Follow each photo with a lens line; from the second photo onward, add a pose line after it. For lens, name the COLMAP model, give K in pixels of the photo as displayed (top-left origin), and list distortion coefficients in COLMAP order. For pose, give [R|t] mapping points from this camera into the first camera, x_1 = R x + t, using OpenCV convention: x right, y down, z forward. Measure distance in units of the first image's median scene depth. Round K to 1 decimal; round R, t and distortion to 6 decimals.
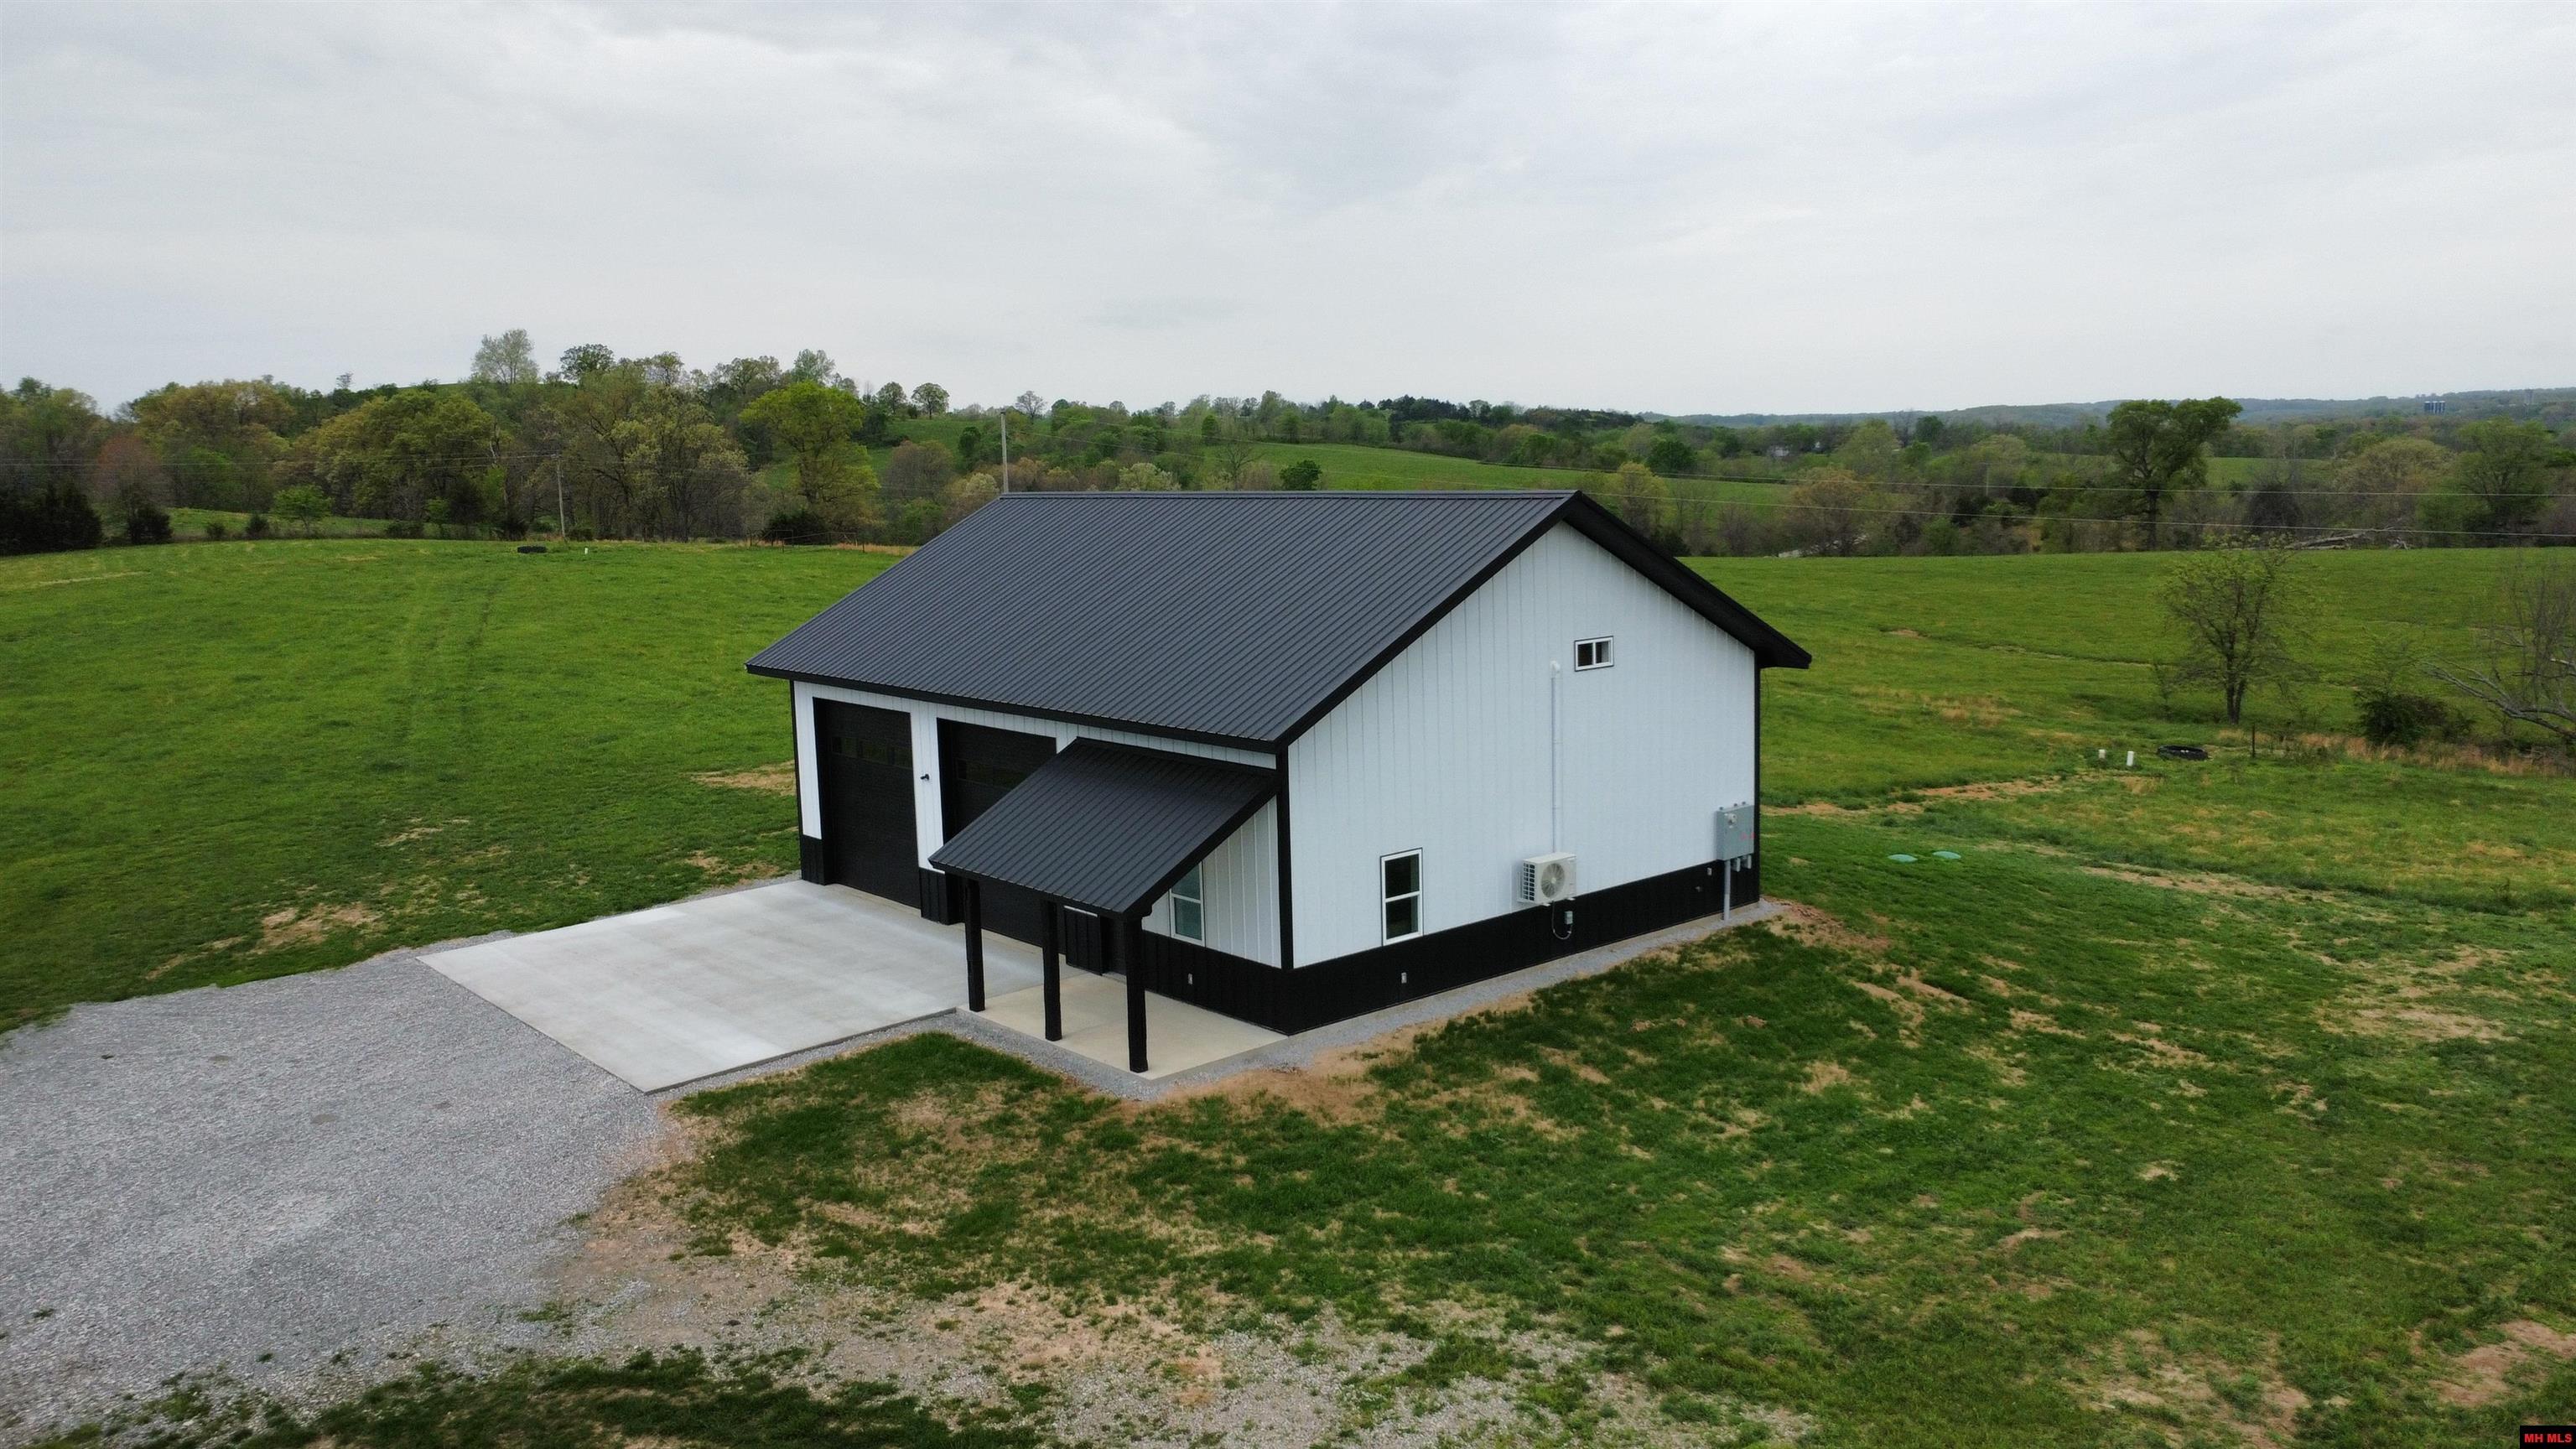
lens RADIAL K [[1994.9, 0, 1282.5], [0, 1994.9, 724.1], [0, 0, 1]] dist [0.008821, -0.000274]
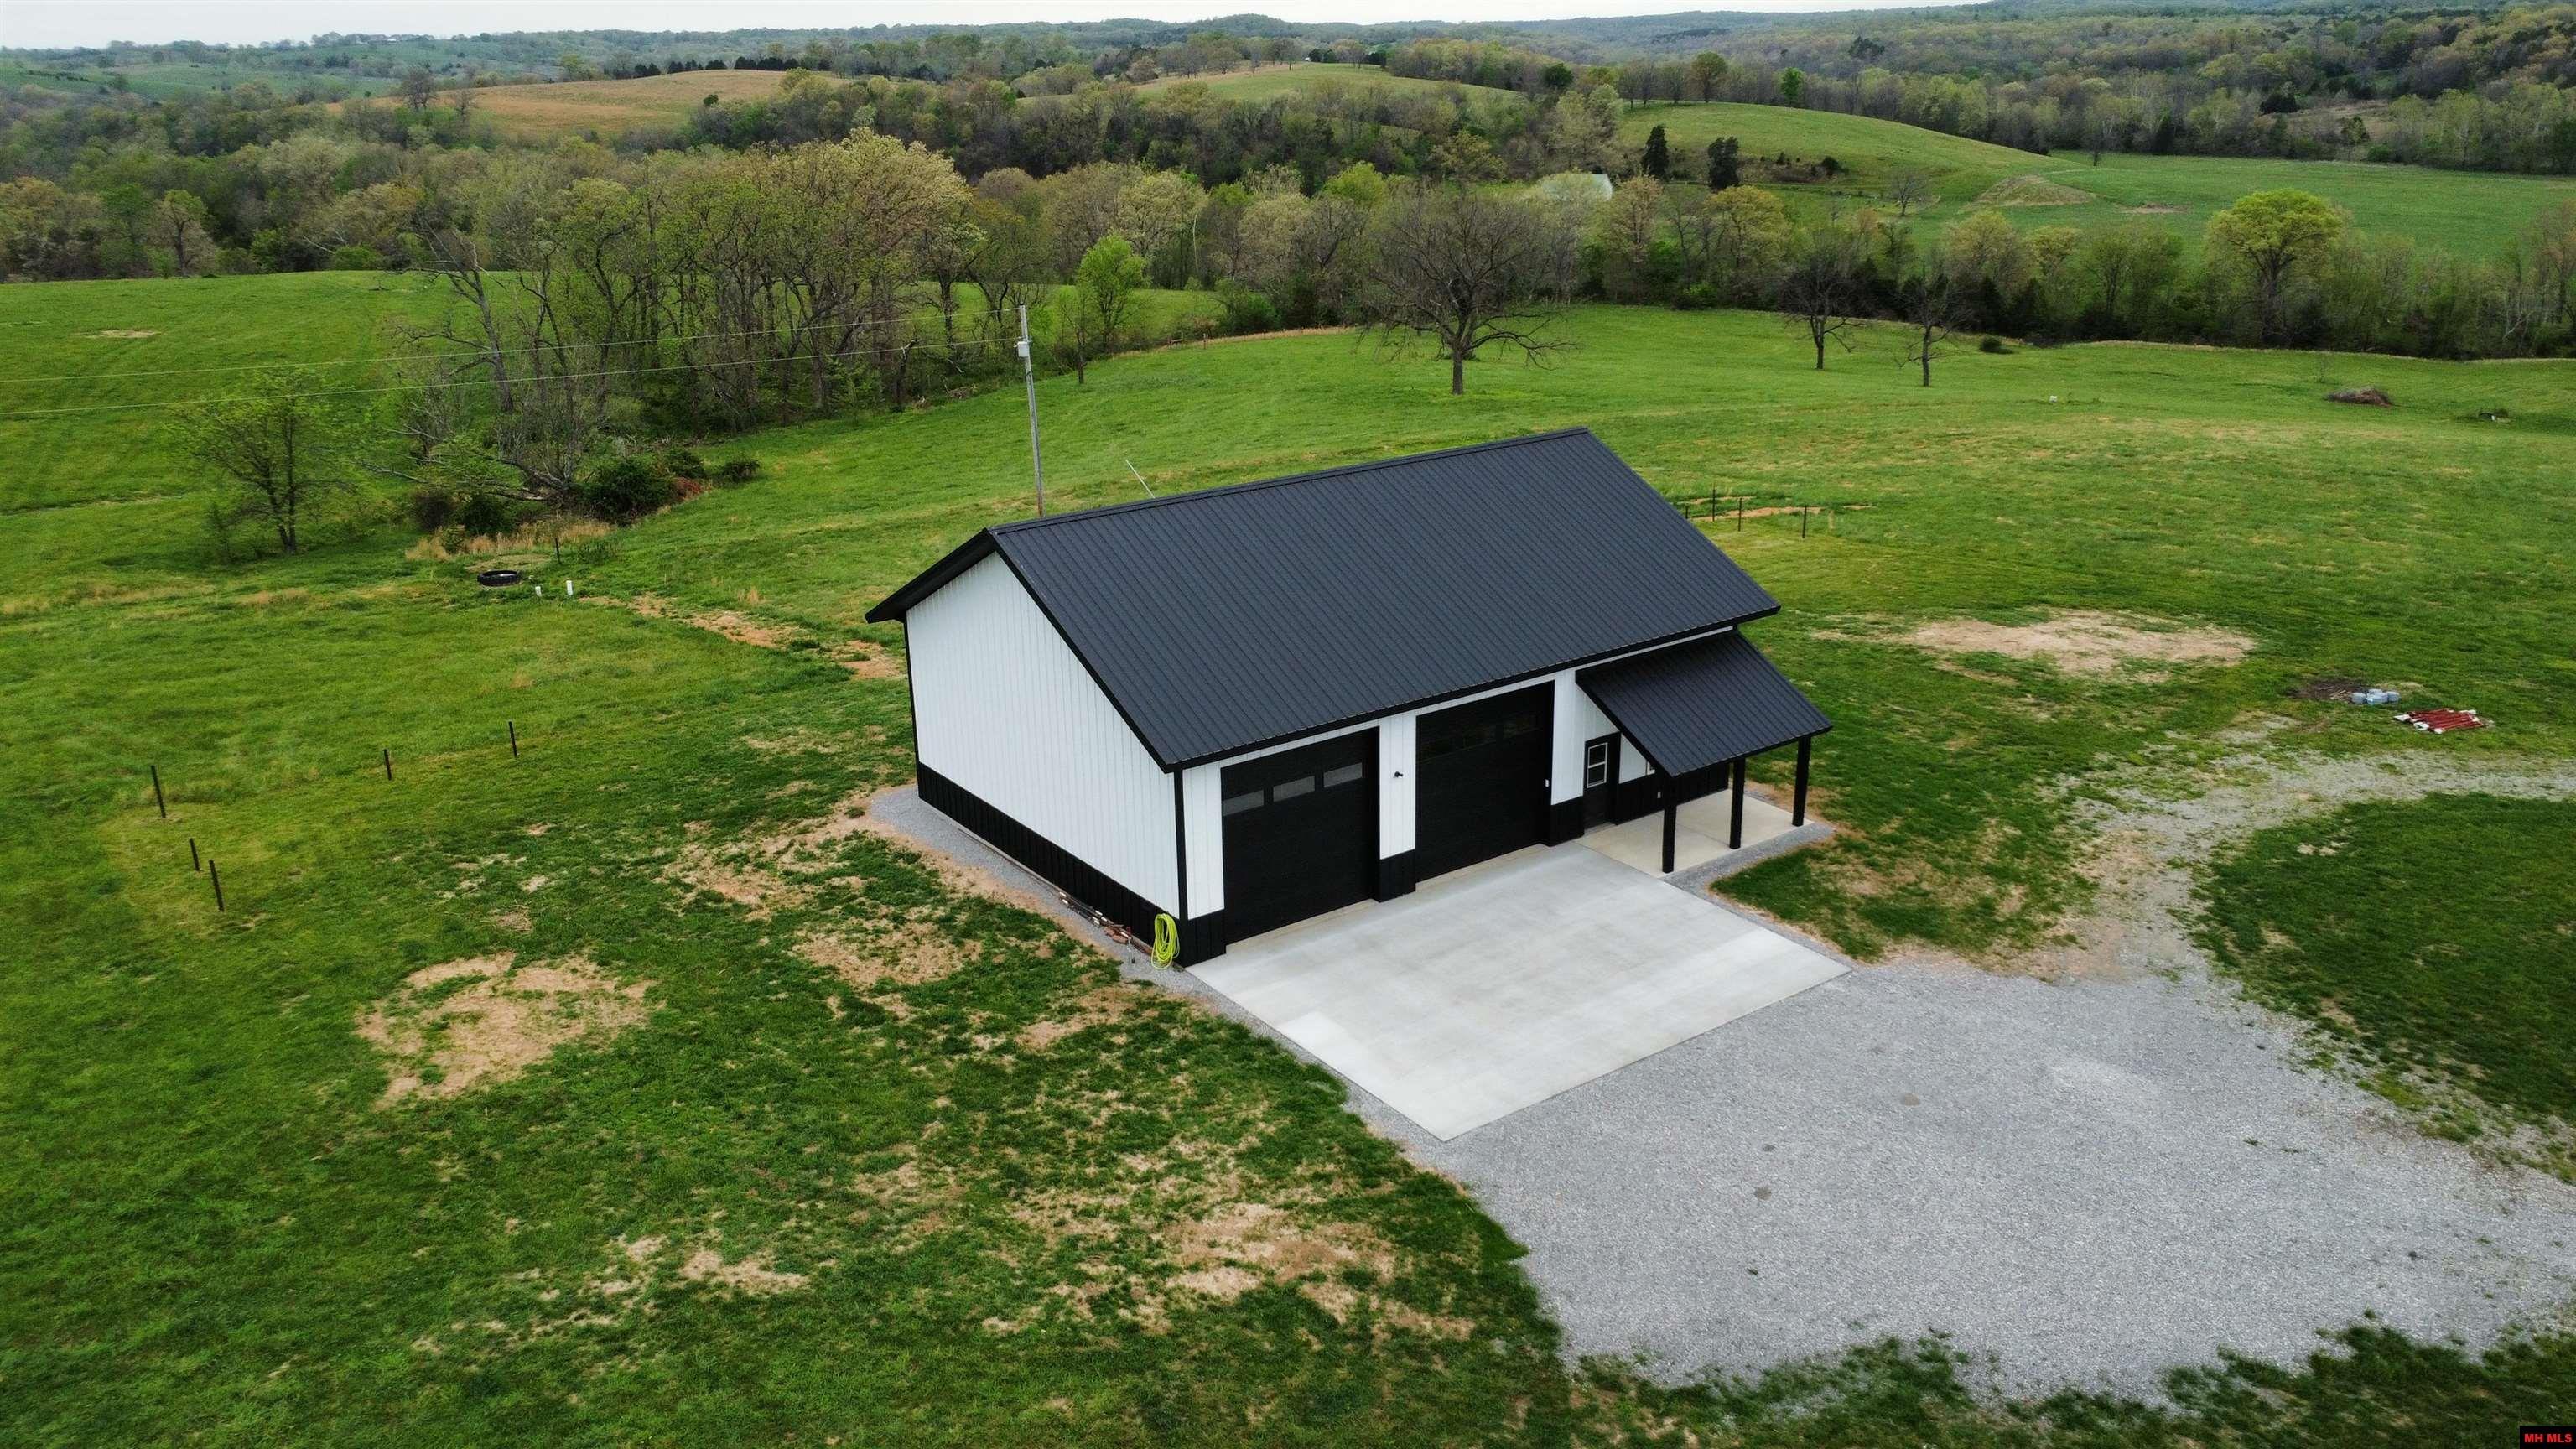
lens RADIAL K [[1994.9, 0, 1283.1], [0, 1994.9, 722.3], [0, 0, 1]] dist [0.008821, -0.000274]
pose [[0.057798, -0.294577, 0.953878, -1.949226], [0.153808, 0.946695, 0.283039, -0.514300], [-0.986409, 0.130355, 0.100025, 1.502647]]
